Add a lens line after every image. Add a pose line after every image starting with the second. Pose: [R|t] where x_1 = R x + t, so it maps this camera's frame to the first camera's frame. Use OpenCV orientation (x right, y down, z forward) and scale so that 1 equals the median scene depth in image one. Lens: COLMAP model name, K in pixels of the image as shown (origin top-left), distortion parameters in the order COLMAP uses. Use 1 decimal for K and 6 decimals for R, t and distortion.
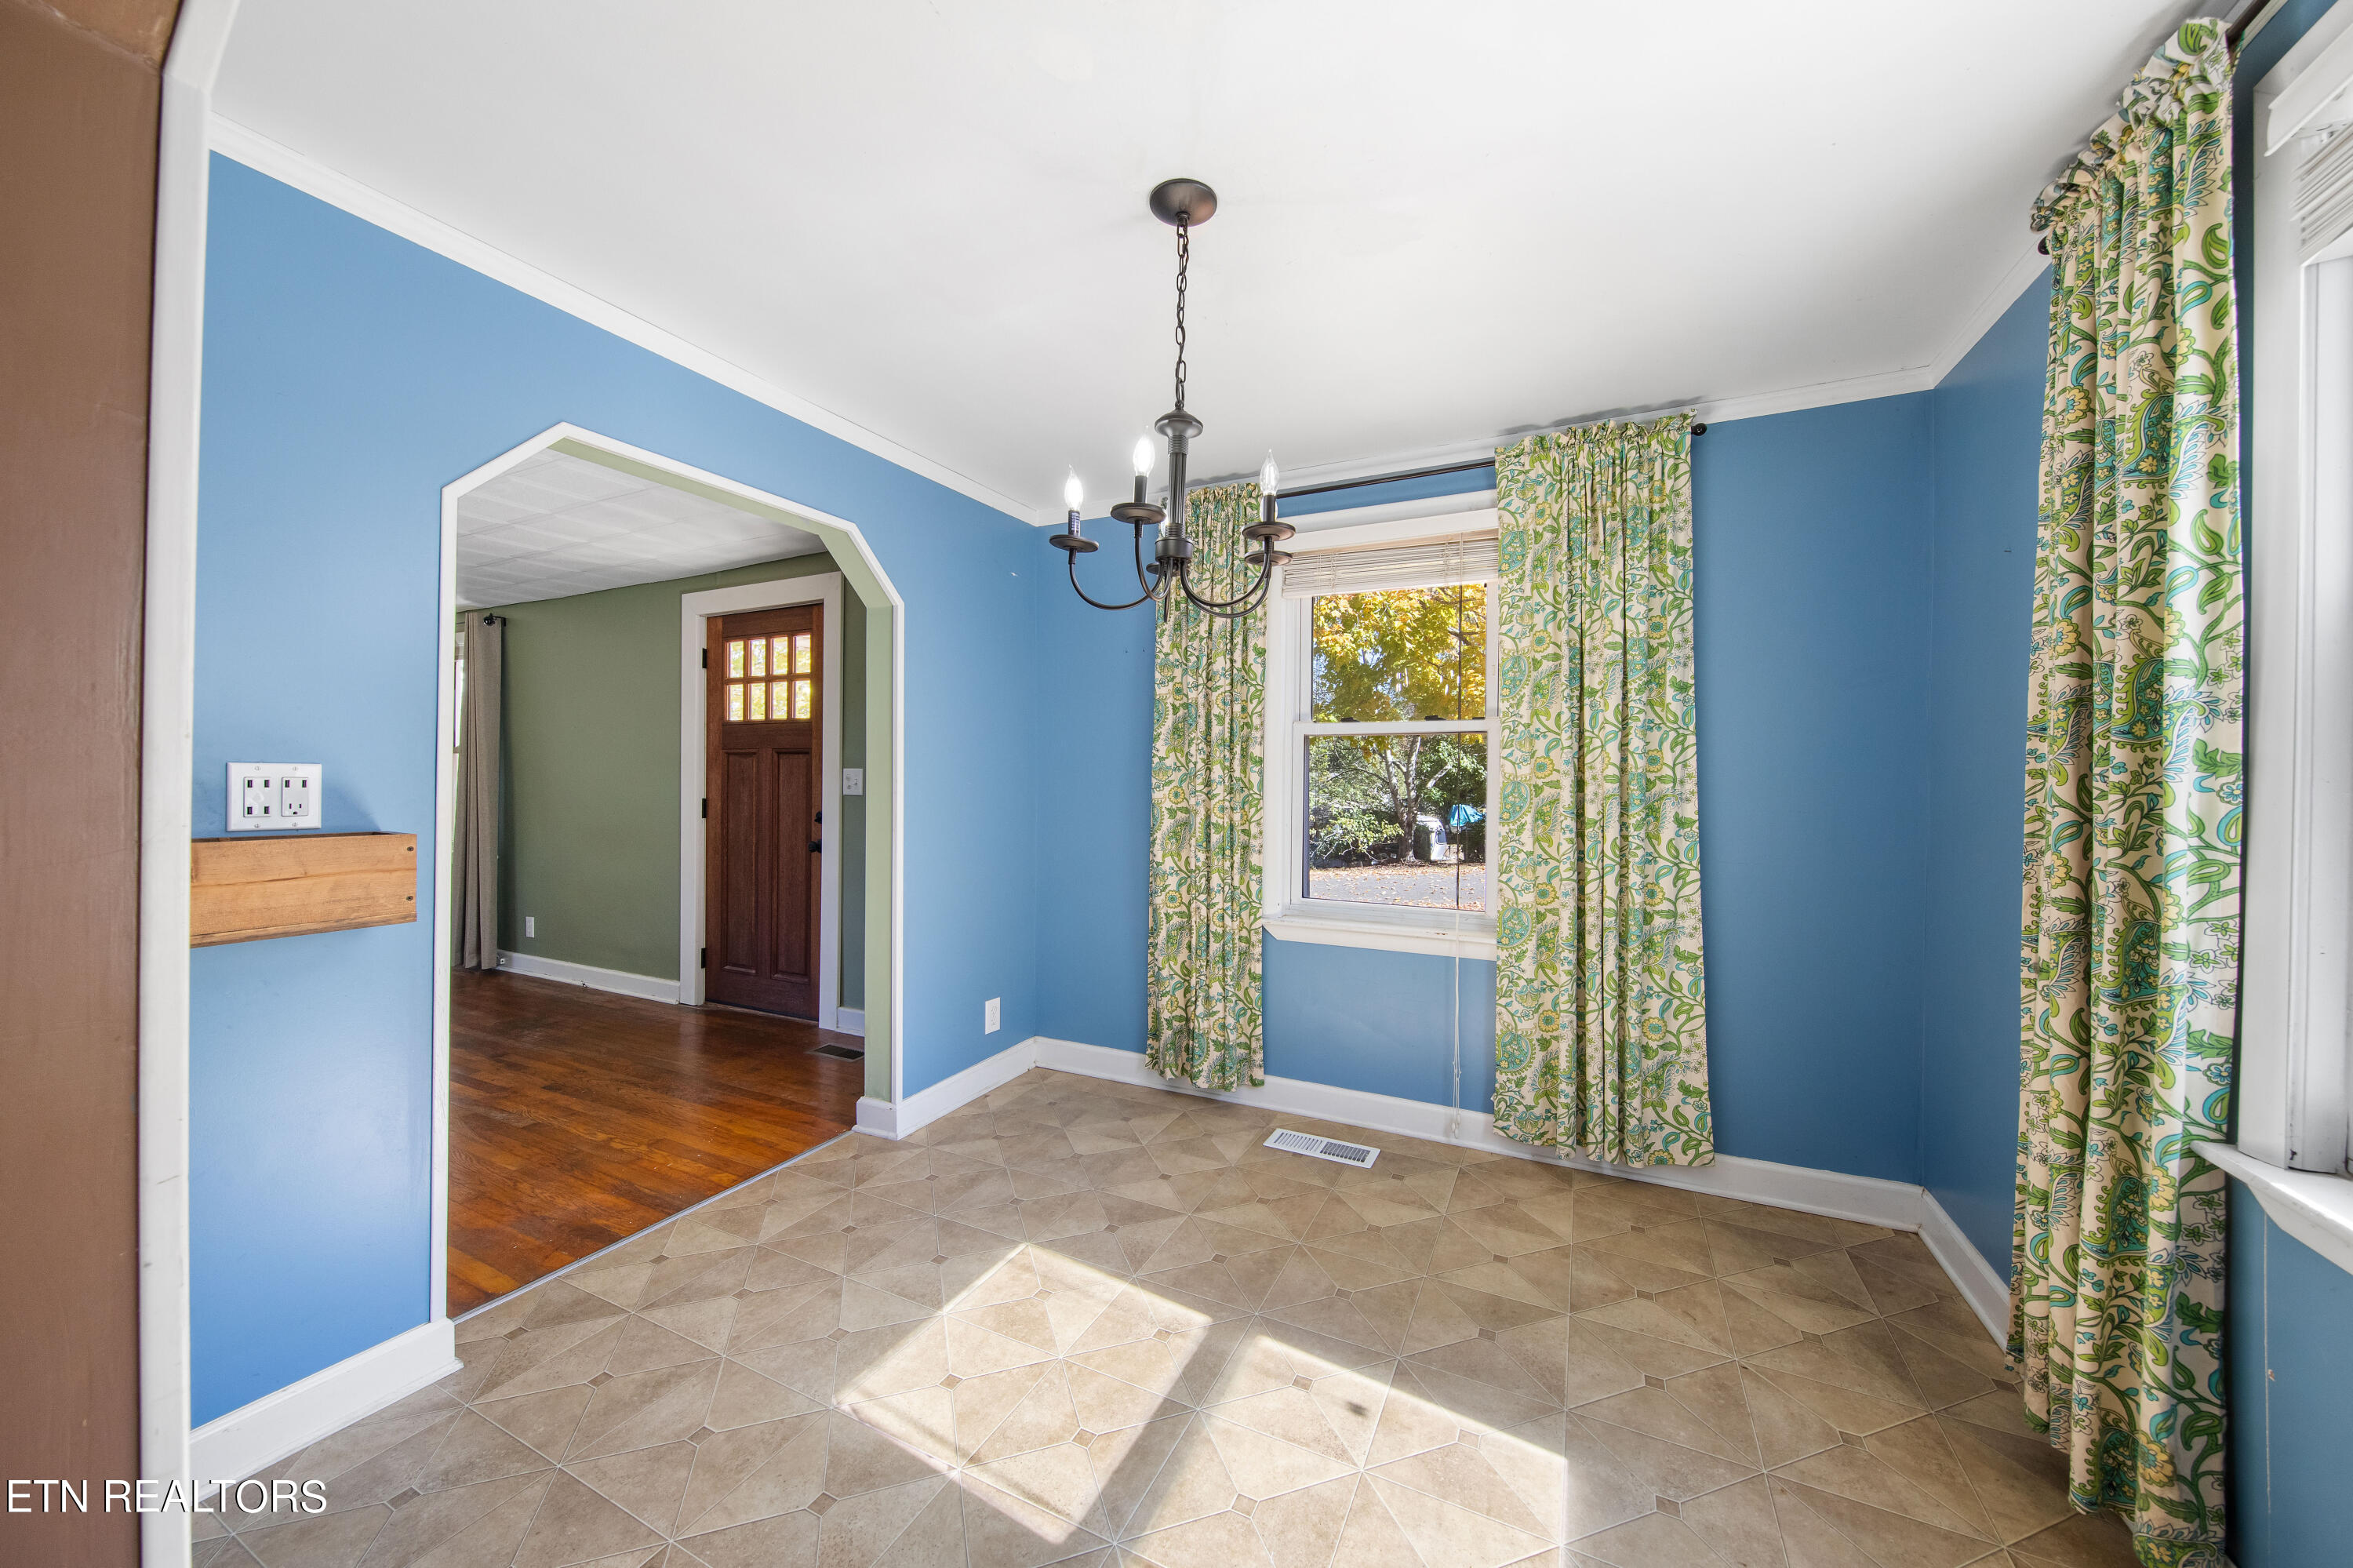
lens RADIAL K [[853.3, 0, 1172.5], [0, 853.3, 777.9], [0, 0, 1]] dist [0.000100, -0.000001]
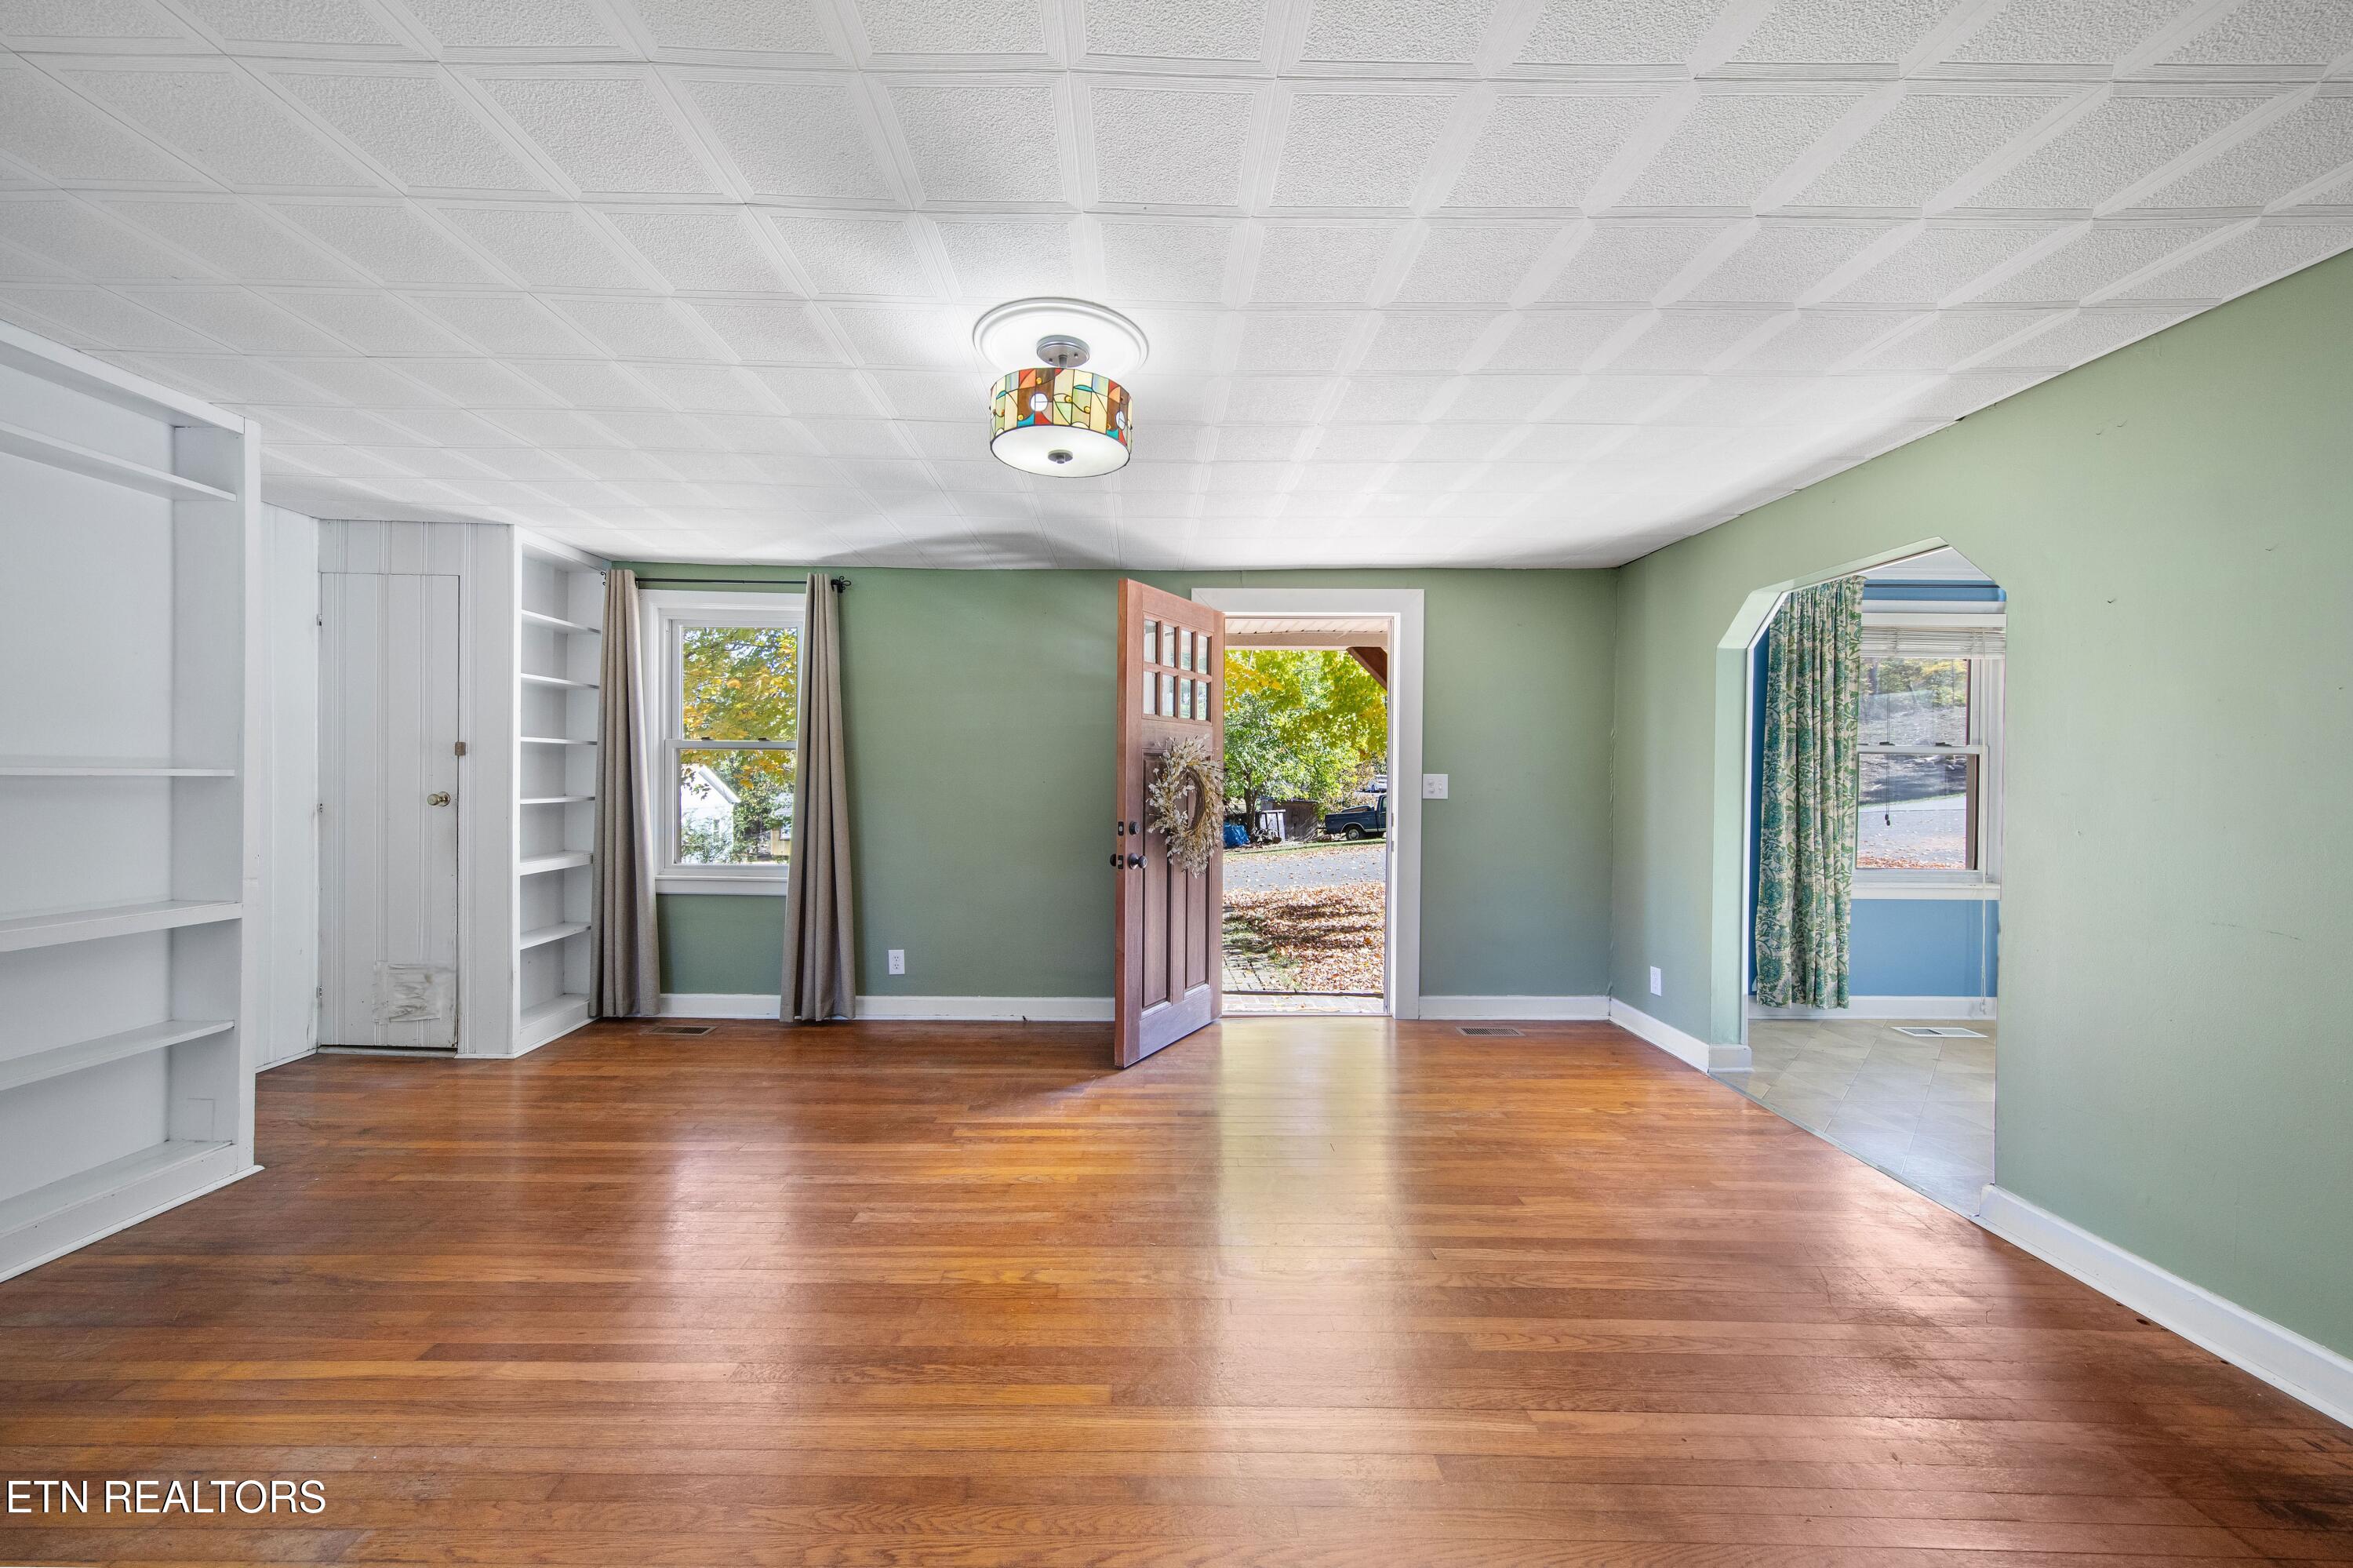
lens RADIAL K [[853.3, 0, 1173.1], [0, 853.3, 786.9], [0, 0, 1]] dist [0.000100, -0.000001]
pose [[0.897619, 0.000209, 0.440771, -1.512674], [-0.001813, 0.999993, 0.003217, 0.001471], [-0.440767, -0.003687, 0.897614, 0.230012]]
